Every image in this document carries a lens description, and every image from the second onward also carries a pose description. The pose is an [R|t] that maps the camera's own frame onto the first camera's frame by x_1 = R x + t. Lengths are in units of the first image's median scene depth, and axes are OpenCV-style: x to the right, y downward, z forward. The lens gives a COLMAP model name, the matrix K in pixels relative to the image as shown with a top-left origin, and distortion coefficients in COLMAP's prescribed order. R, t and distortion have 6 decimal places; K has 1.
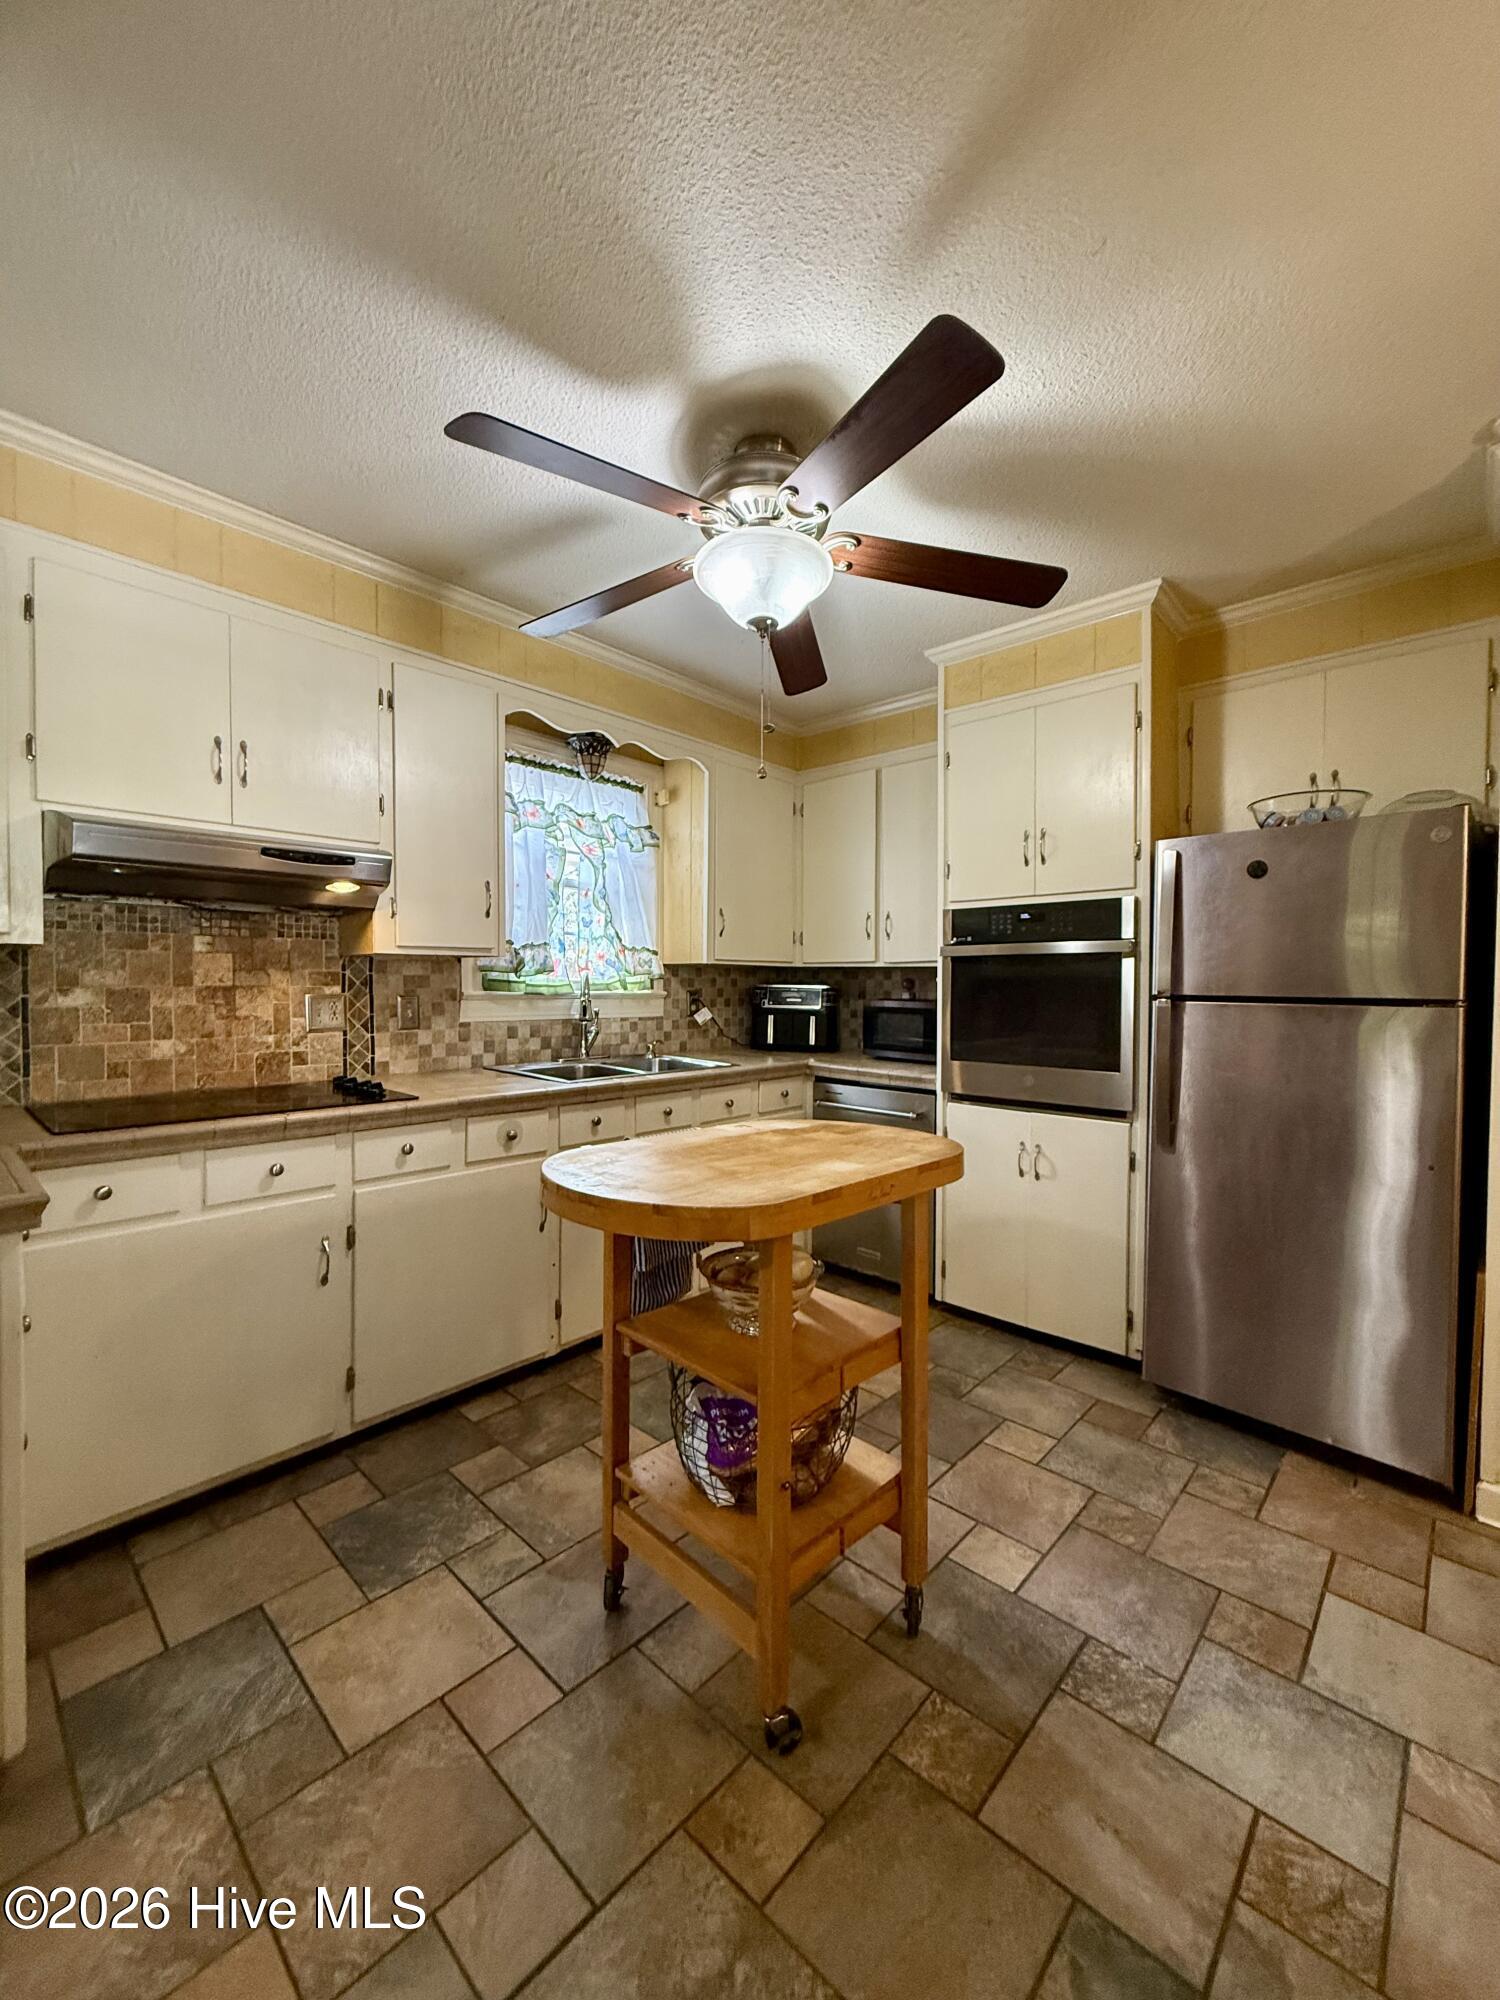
lens RADIAL K [[795.1, 0, 750.0], [0, 795.1, 1000.0], [0, 0, 1]] dist [-0.000919, 0.000069]
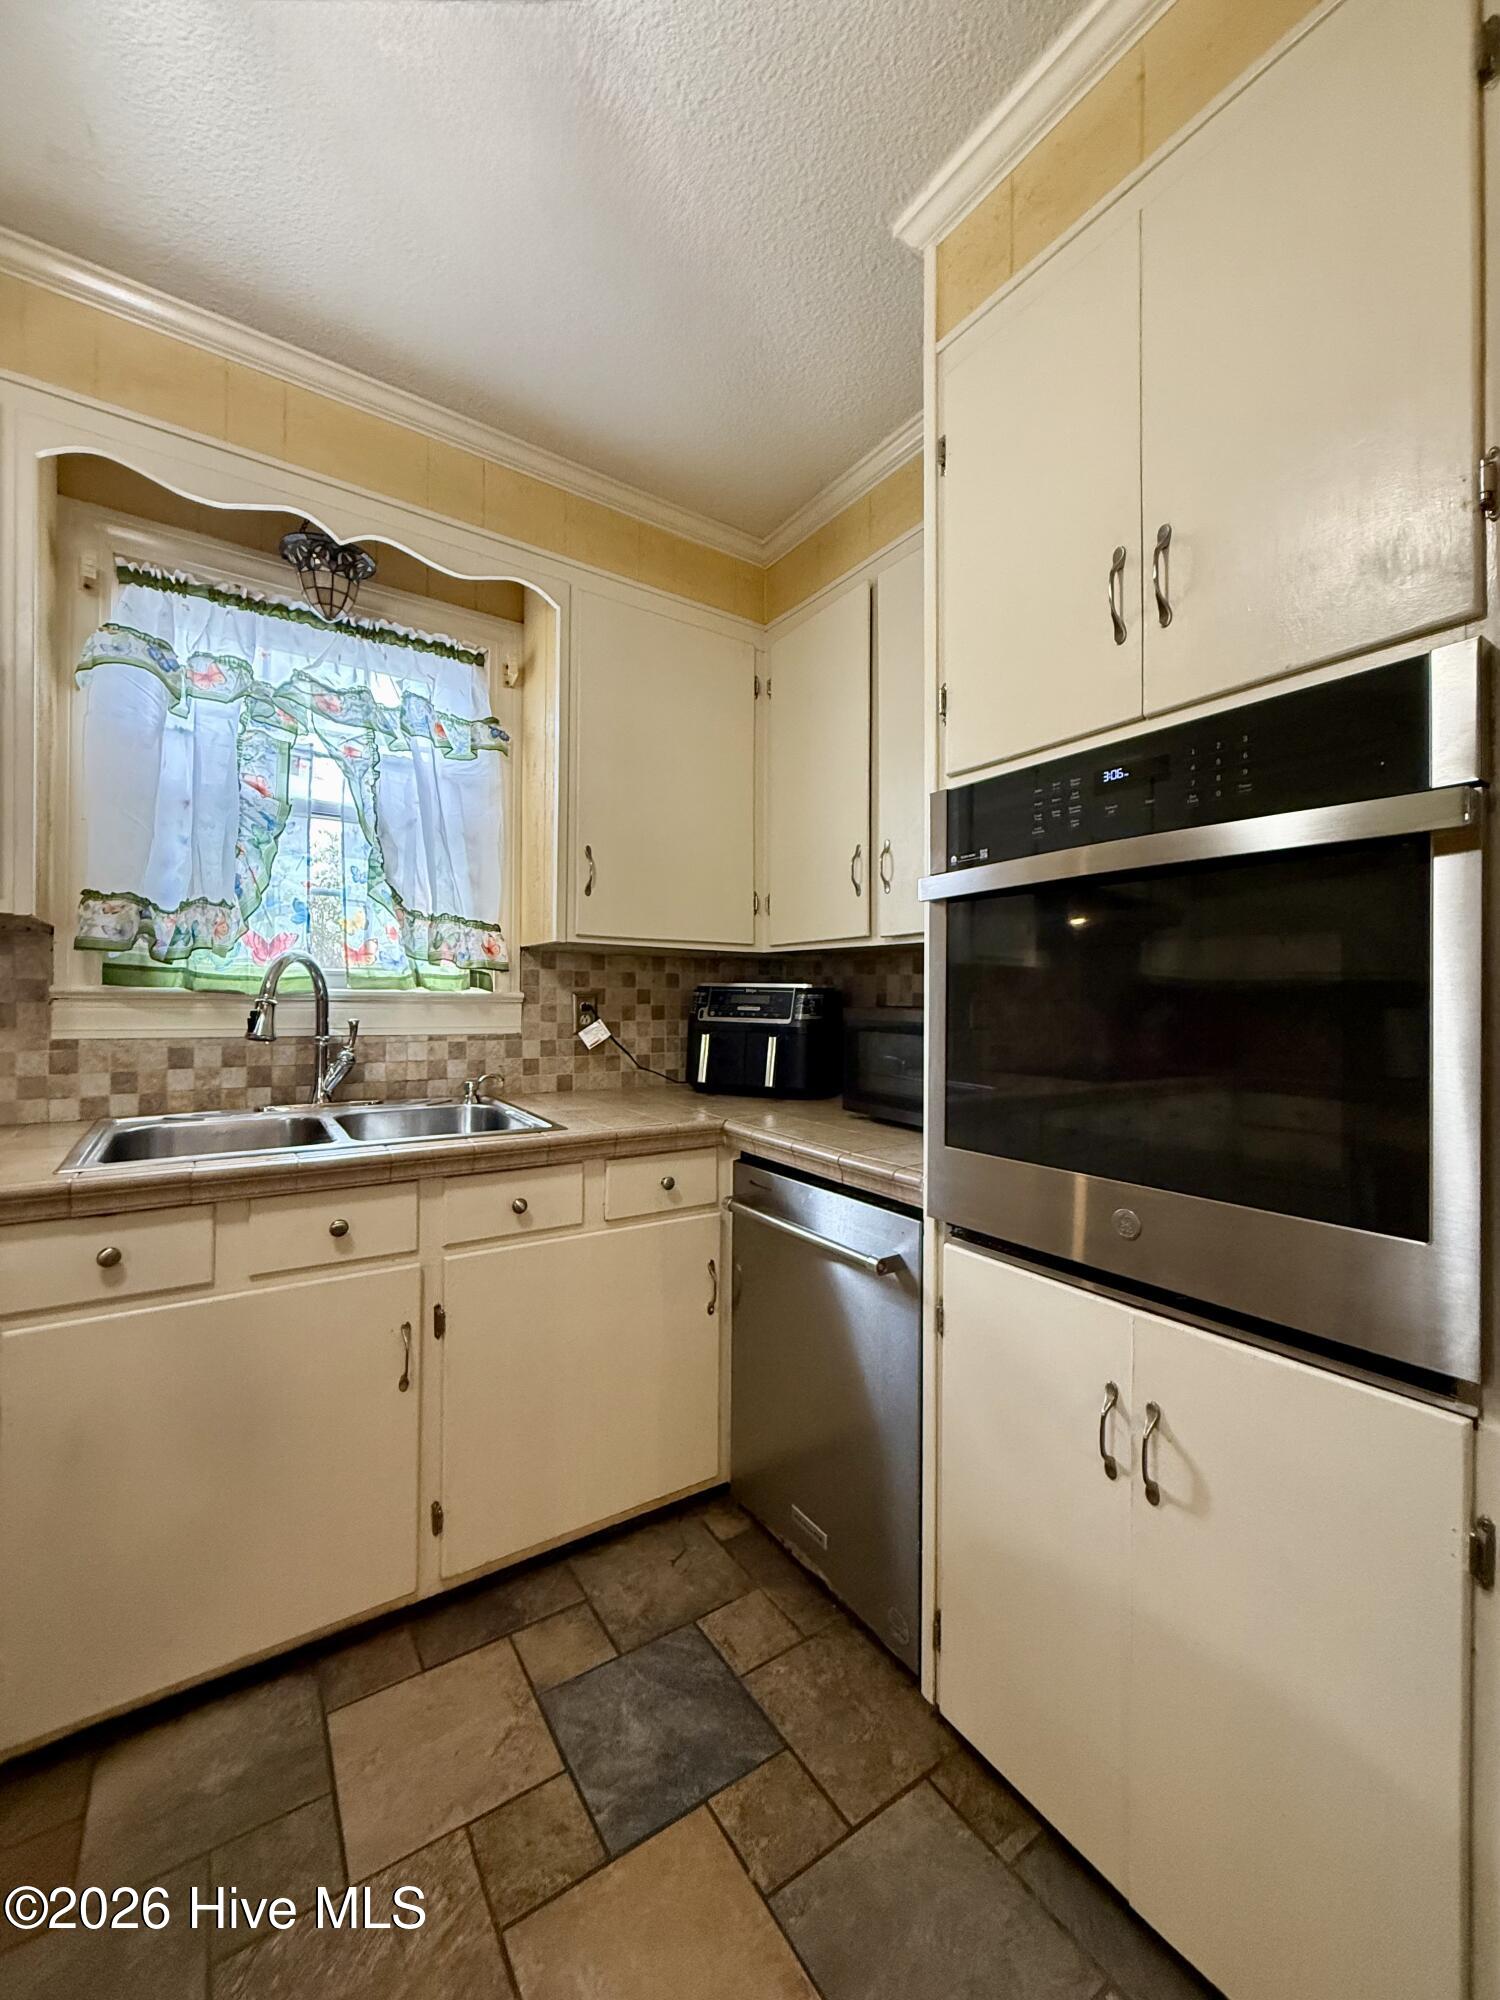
lens RADIAL K [[795.1, 0, 750.0], [0, 795.1, 1000.0], [0, 0, 1]] dist [-0.000919, 0.000069]
pose [[0.971170, 0.001801, -0.238381, 0.217290], [-0.007192, 0.999738, -0.021748, 0.007228], [0.238279, 0.022836, 0.970928, 0.485661]]
